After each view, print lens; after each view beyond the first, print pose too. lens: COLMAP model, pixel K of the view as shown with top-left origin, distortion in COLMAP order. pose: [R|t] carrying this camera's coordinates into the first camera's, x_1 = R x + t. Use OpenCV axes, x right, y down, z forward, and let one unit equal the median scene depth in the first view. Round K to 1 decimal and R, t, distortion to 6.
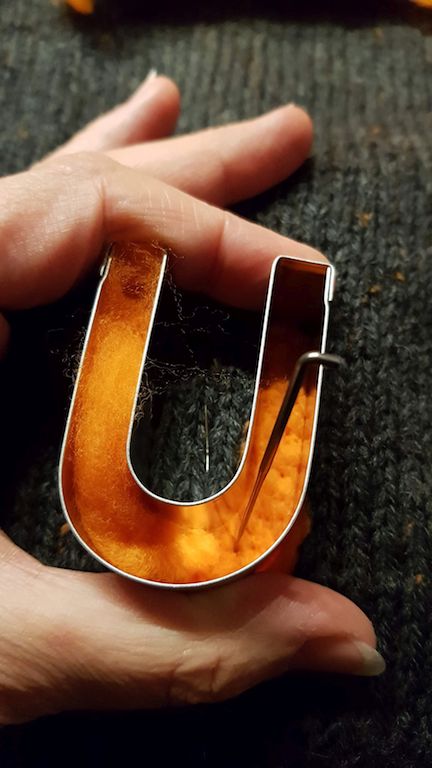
lens RADIAL K [[607.2, 0, 217.8], [0, 607.2, 383.0], [0, 0, 1]] dist [0.084752, 0.000334]
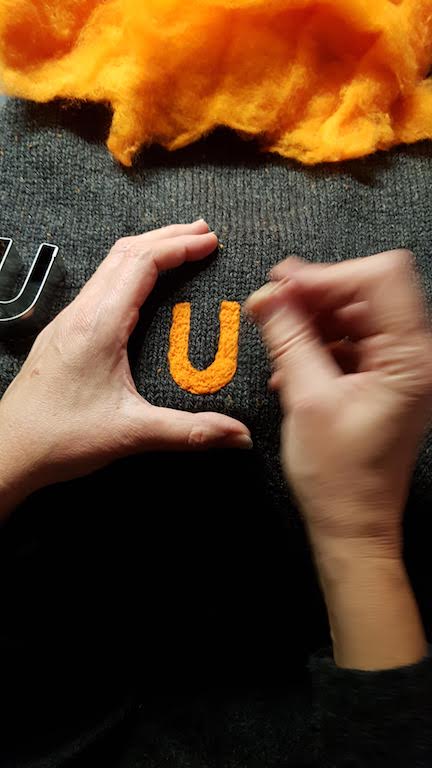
lens RADIAL K [[607.2, 0, 214.9], [0, 607.2, 383.0], [0, 0, 1]] dist [0.084752, 0.000334]
pose [[0.995292, -0.041631, 0.087525, -0.141125], [0.044426, 0.998555, -0.030237, 0.231865], [-0.086140, 0.033983, 0.995703, -1.130940]]
